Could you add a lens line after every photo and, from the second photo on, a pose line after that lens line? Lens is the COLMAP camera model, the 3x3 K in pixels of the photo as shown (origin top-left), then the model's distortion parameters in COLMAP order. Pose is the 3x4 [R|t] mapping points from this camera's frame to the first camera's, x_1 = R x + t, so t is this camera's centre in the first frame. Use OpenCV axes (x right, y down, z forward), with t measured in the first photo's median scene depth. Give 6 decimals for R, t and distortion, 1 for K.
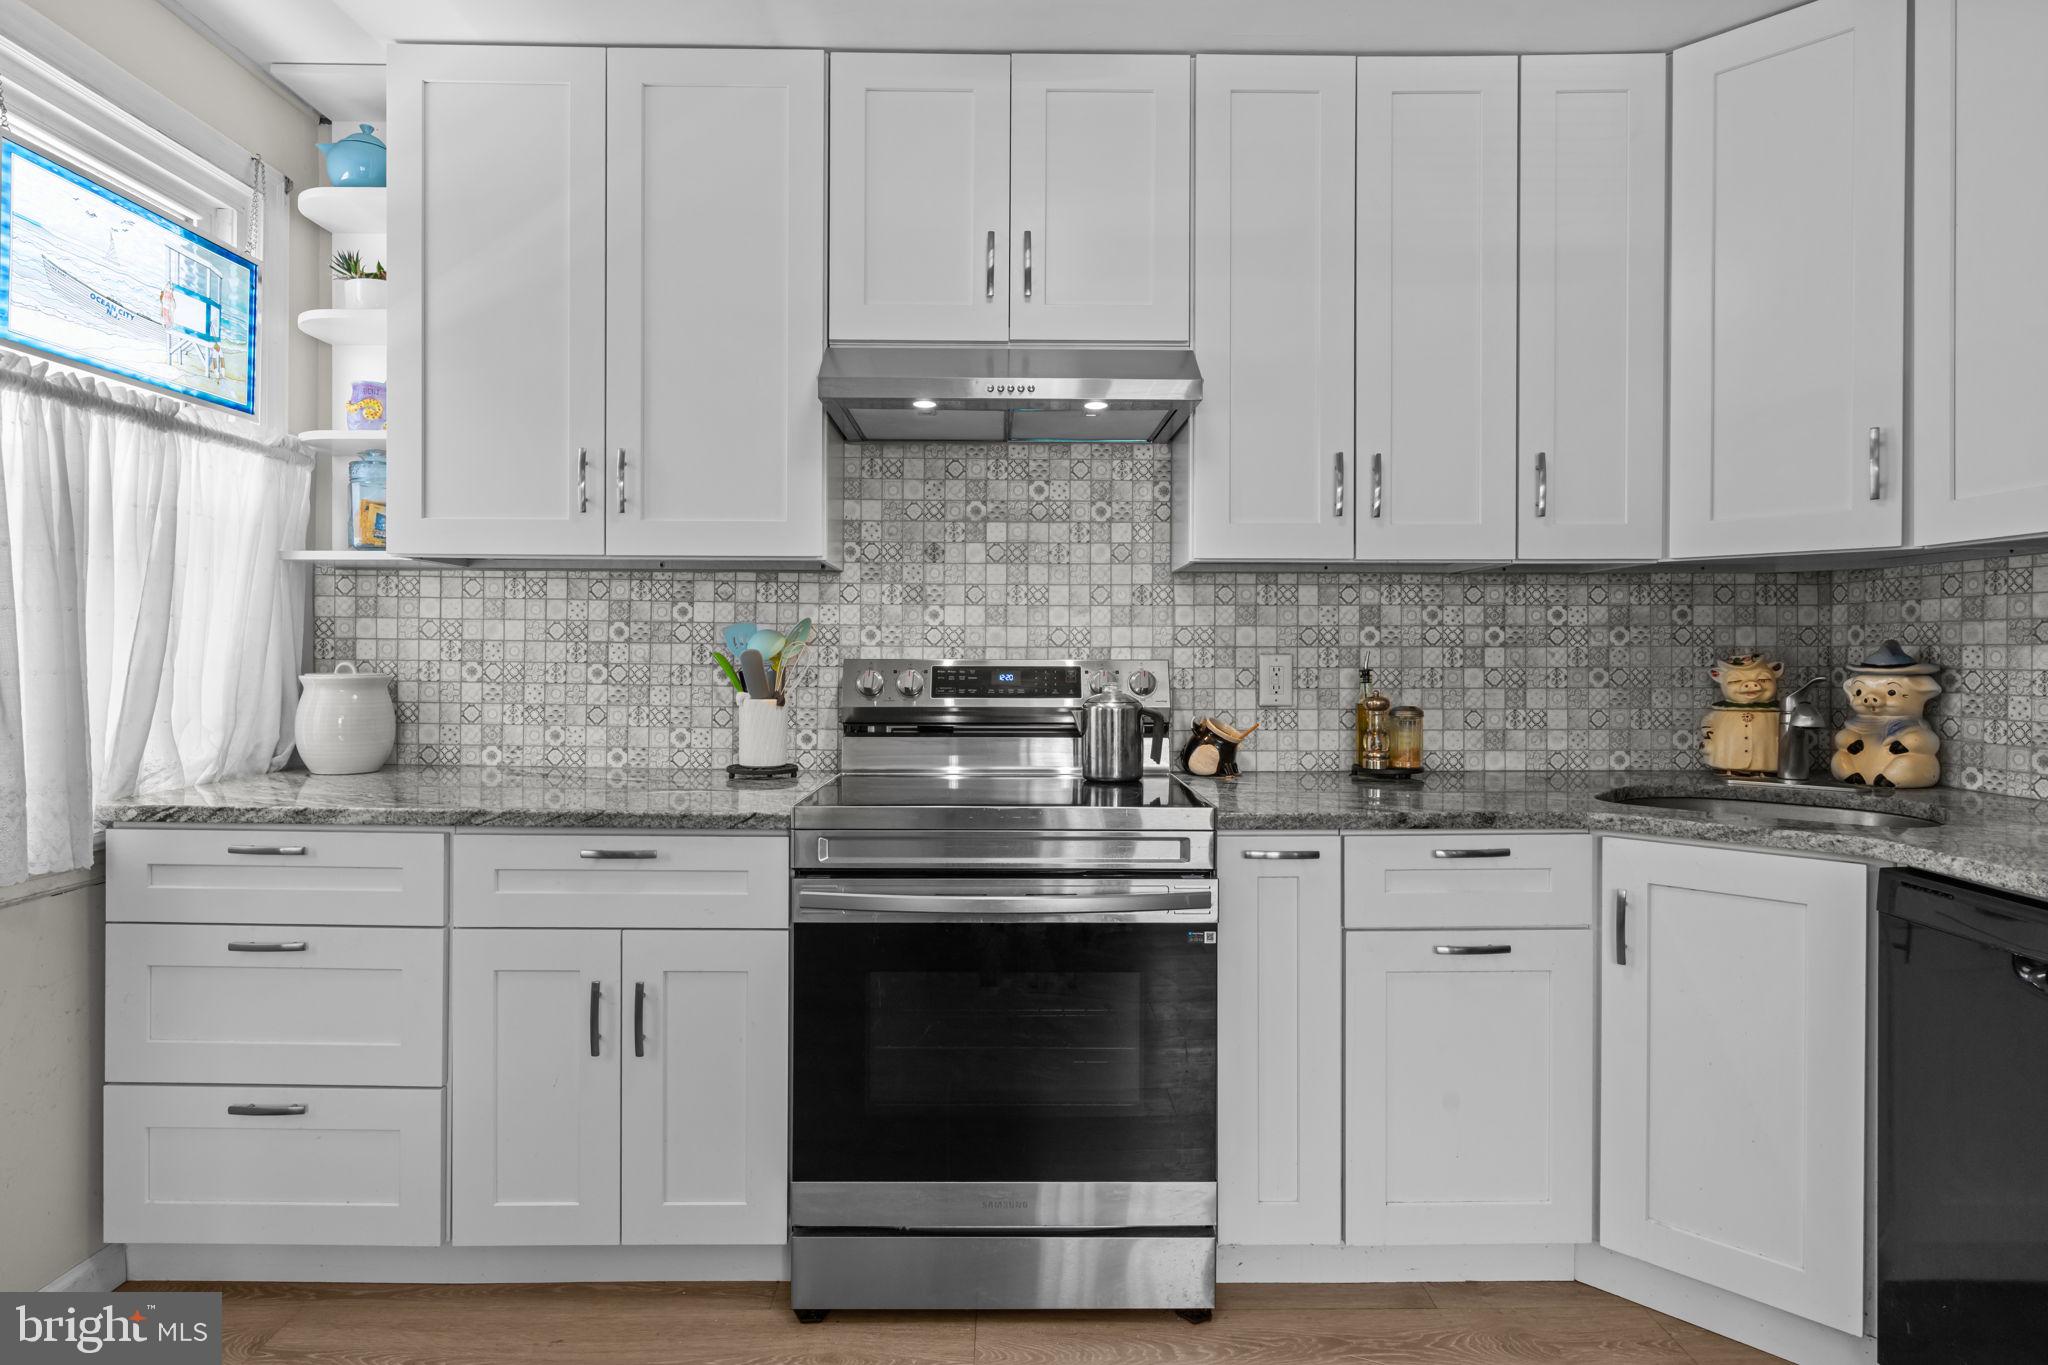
lens RADIAL K [[1068.1, 0, 1018.1], [0, 1068.1, 664.2], [0, 0, 1]] dist [-0.002452, 0.000415]
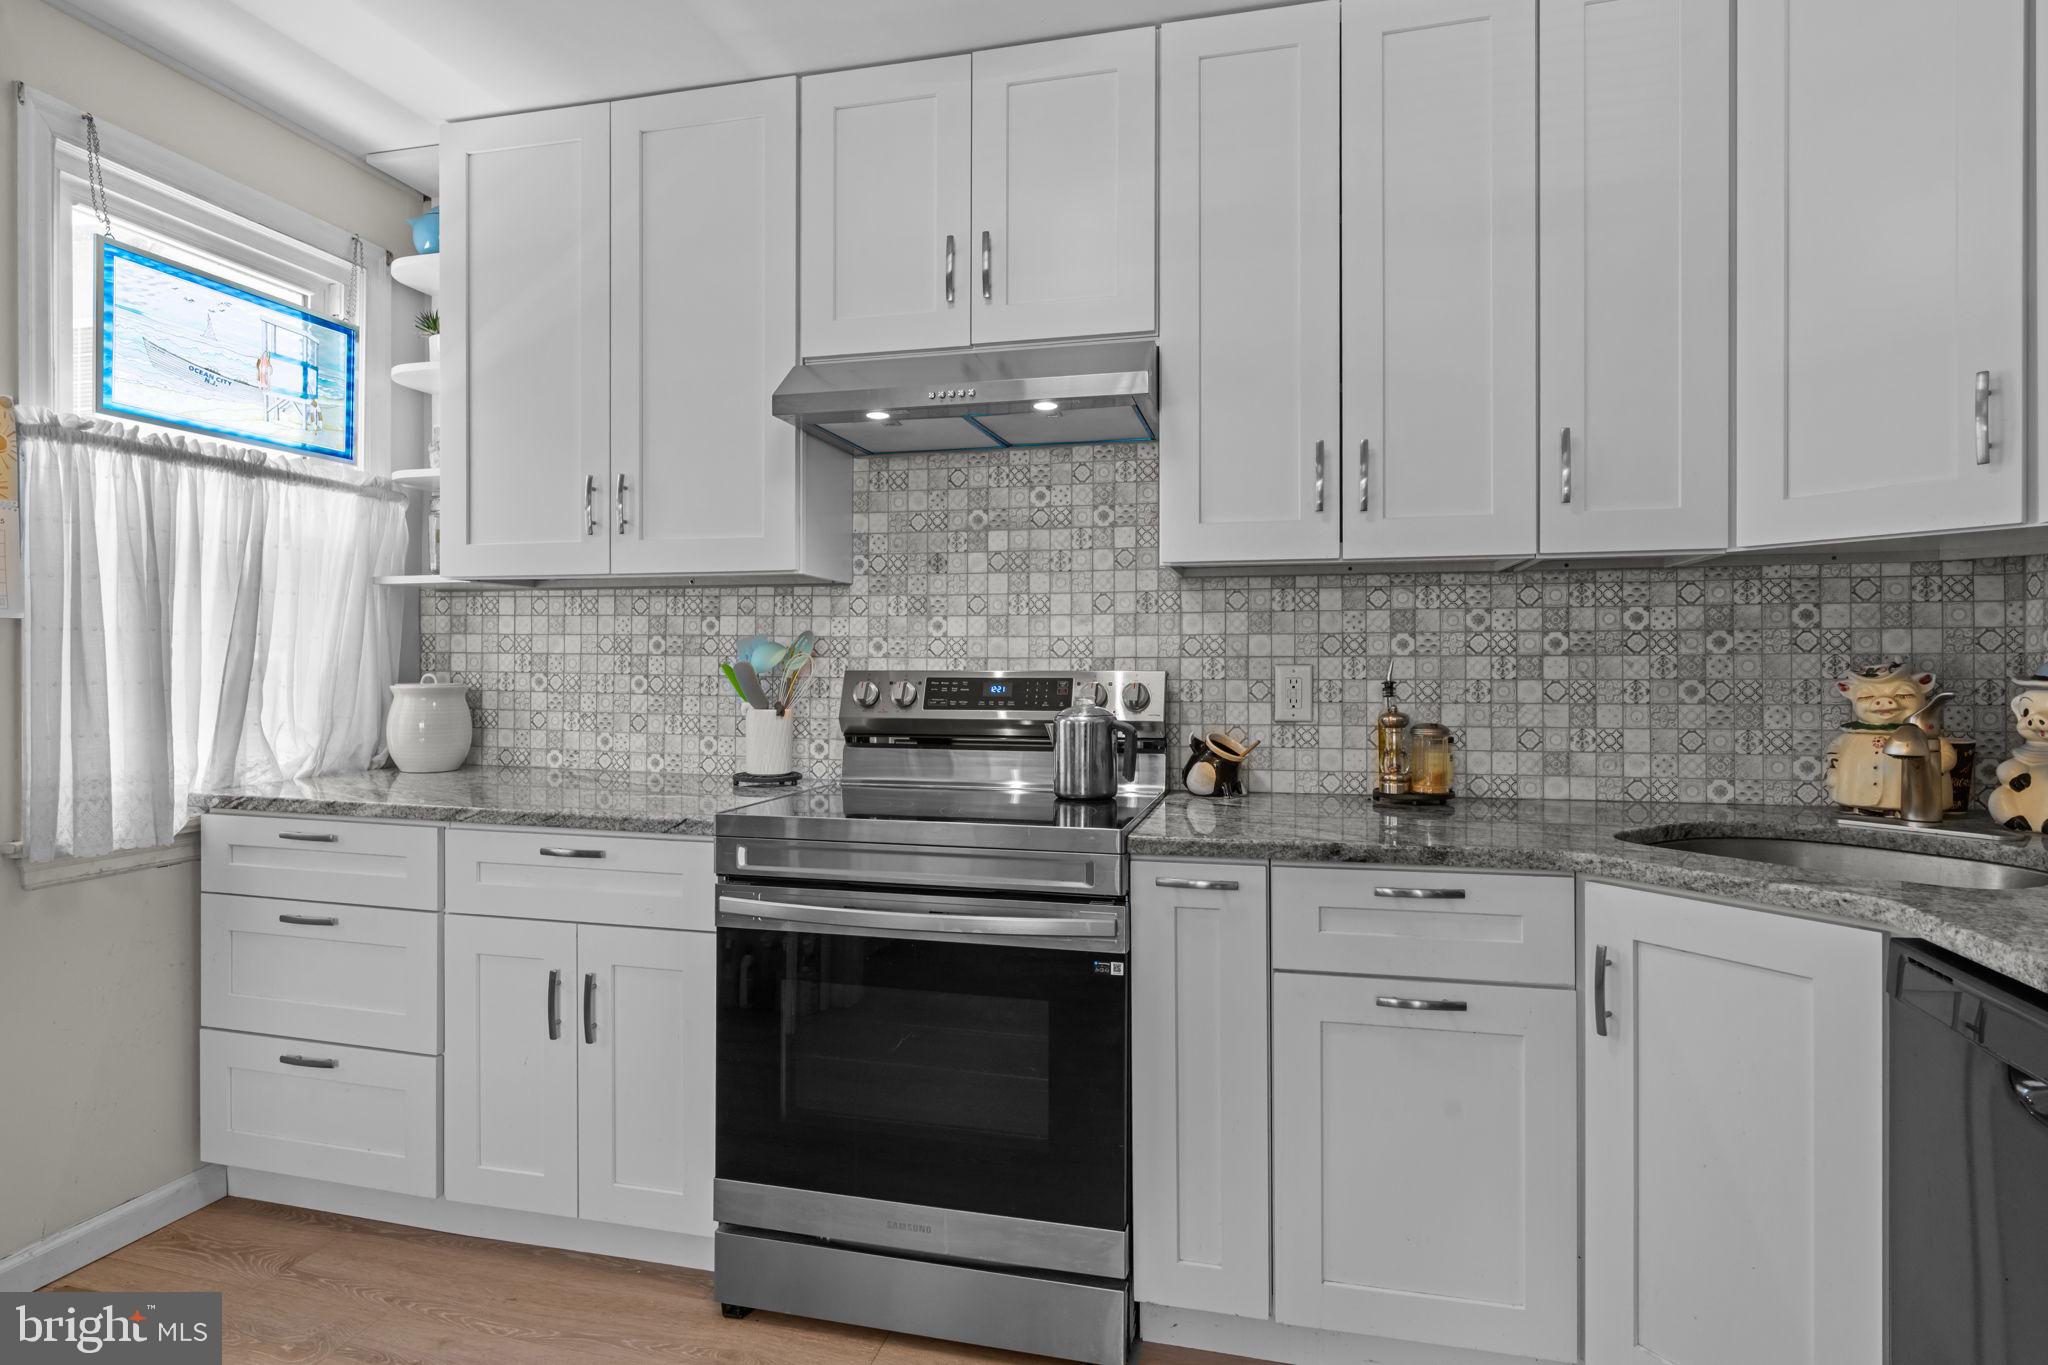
lens RADIAL K [[1077.2, 0, 1021.9], [0, 1077.2, 671.1], [0, 0, 1]] dist [-0.002336, 0.000512]
pose [[0.967376, -0.000742, -0.253343, 0.251946], [-0.000264, 0.999992, -0.003938, -0.000228], [0.253344, 0.003876, 0.967368, 0.050688]]
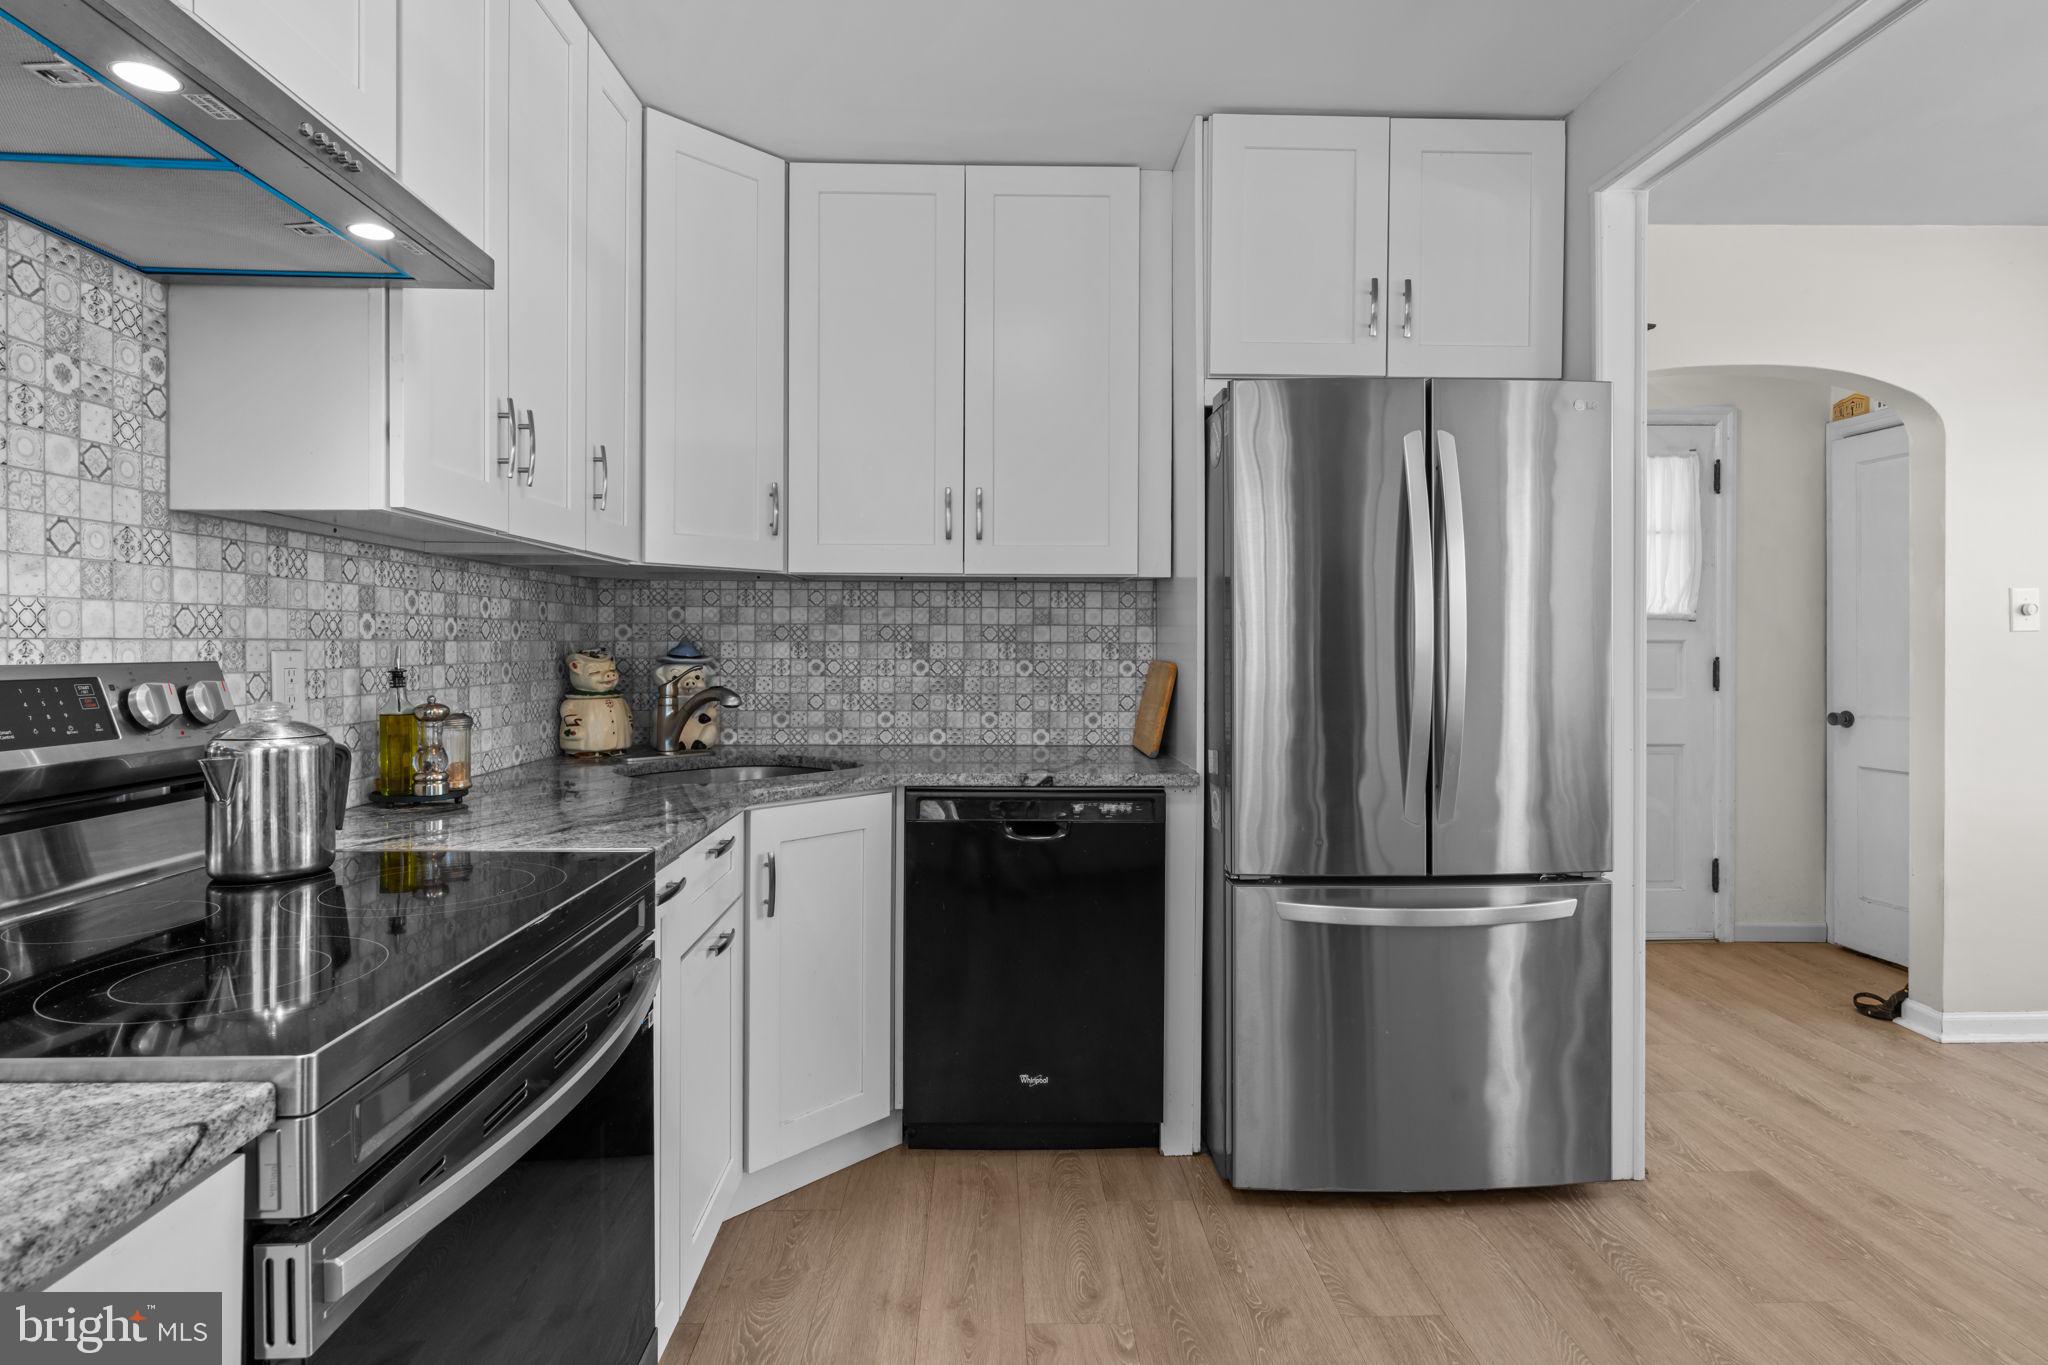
lens RADIAL K [[1069.6, 0, 1019.3], [0, 1069.6, 650.5], [0, 0, 1]] dist [-0.000020, 0.000364]
pose [[-0.020424, -0.006029, 0.999773, -0.446359], [0.007591, 0.999952, 0.006185, -0.010119], [-0.999763, 0.007716, -0.020377, 0.556354]]
